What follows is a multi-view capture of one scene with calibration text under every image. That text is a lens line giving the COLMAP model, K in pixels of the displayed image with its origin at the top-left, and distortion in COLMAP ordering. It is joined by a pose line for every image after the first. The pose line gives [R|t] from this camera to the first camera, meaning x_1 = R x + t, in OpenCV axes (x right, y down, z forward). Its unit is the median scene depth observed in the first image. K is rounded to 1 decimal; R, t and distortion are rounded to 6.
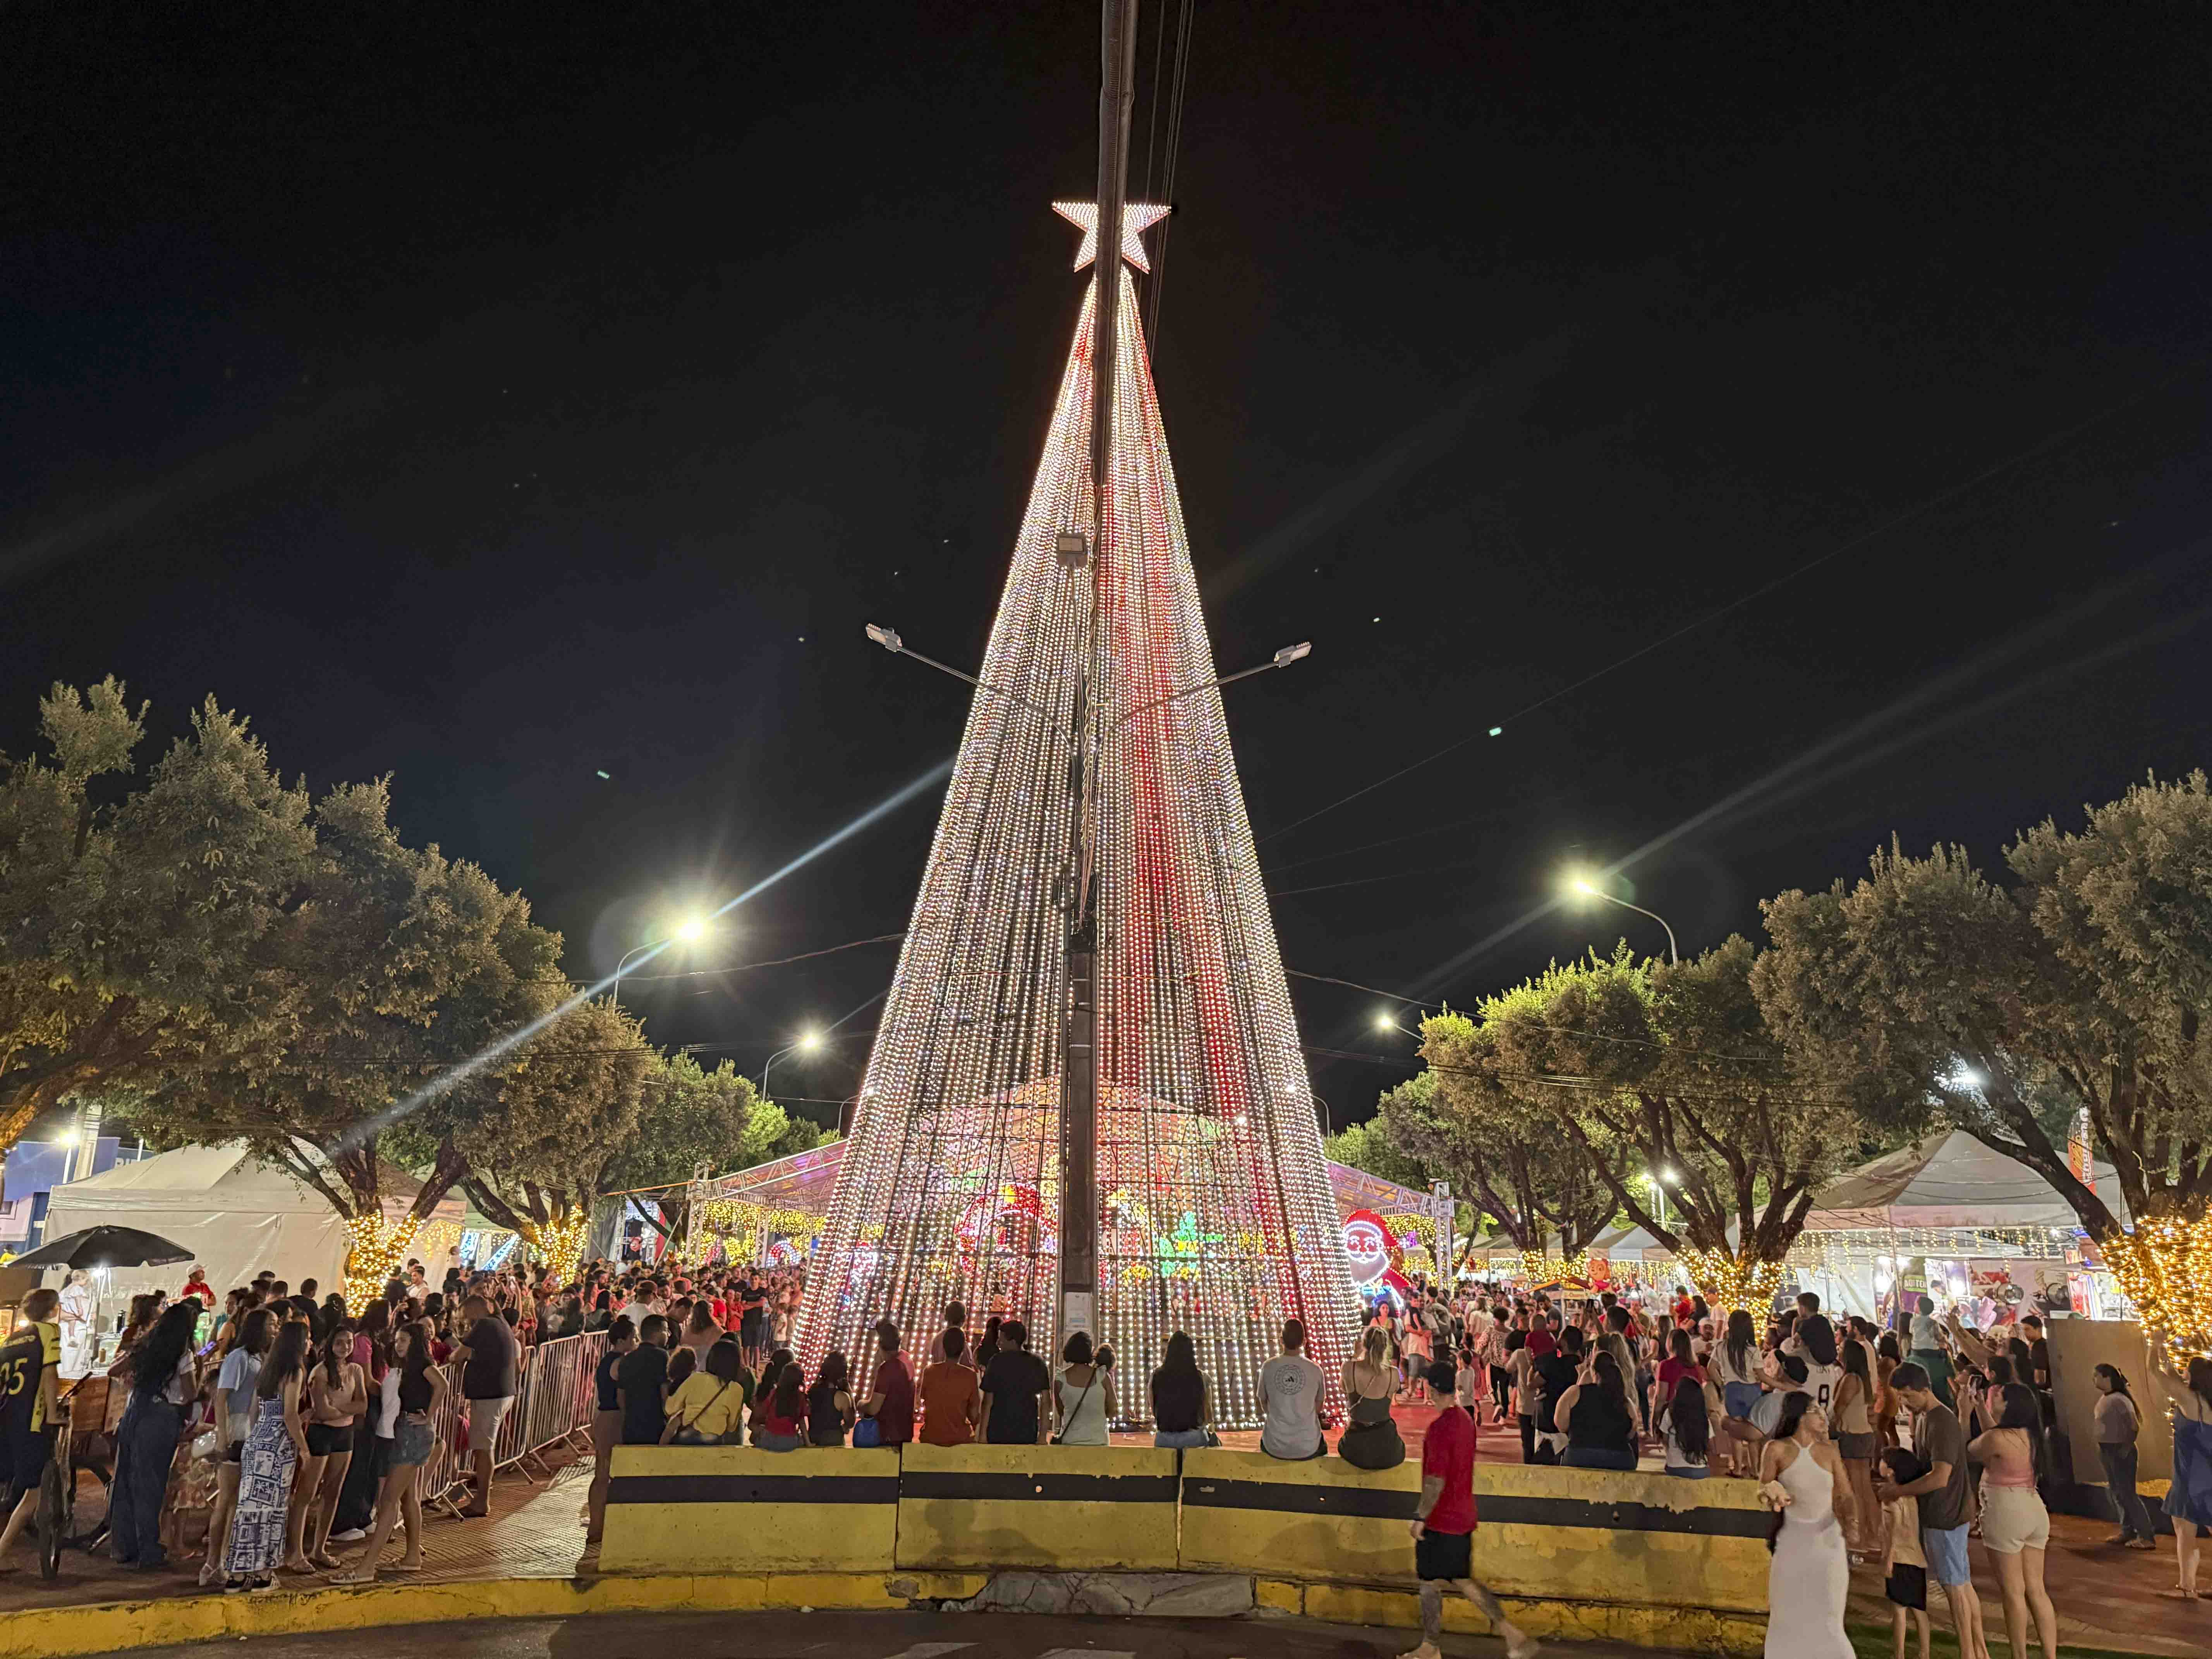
lens RADIAL K [[1439.3, 0, 1114.0], [0, 1439.3, 801.3], [0, 0, 1]] dist [0.007069, -0.002673]
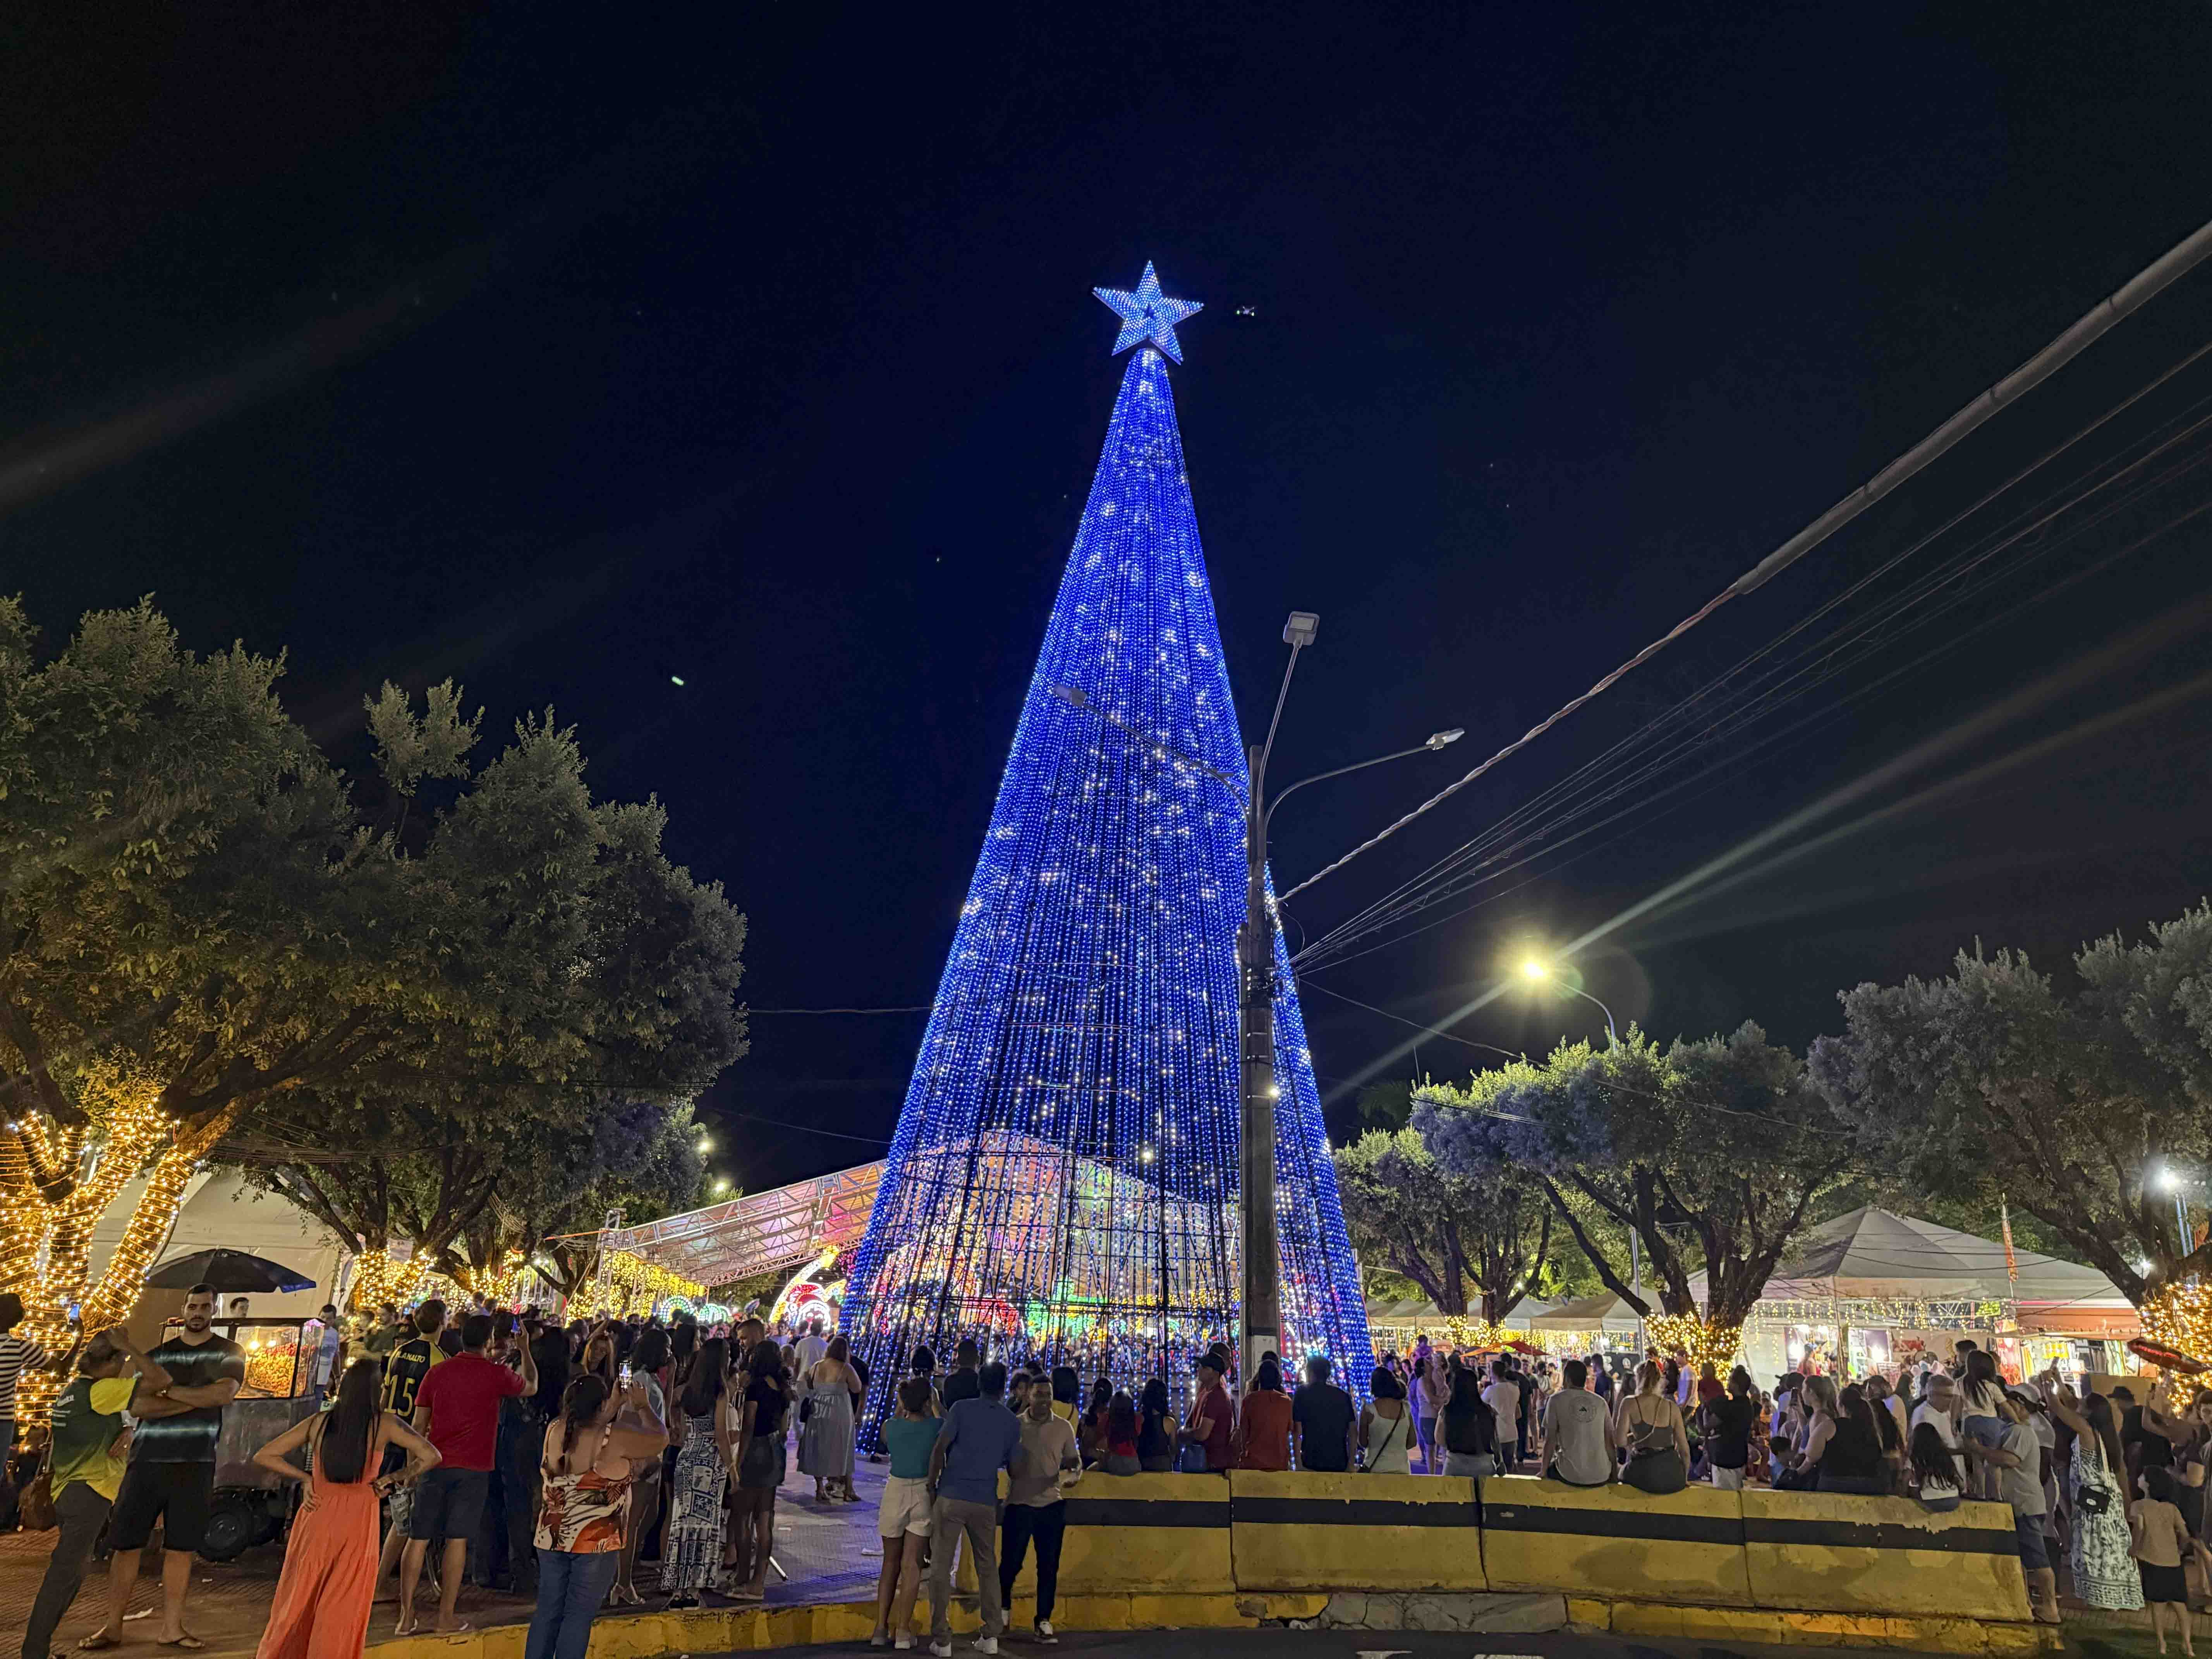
lens RADIAL K [[1439.3, 0, 1114.0], [0, 1439.3, 801.3], [0, 0, 1]] dist [0.007069, -0.002673]
pose [[0.987864, 0.068282, 0.139508, -0.304212], [-0.062111, 0.996908, -0.048127, 0.012628], [-0.142363, 0.038878, 0.989051, -0.031513]]
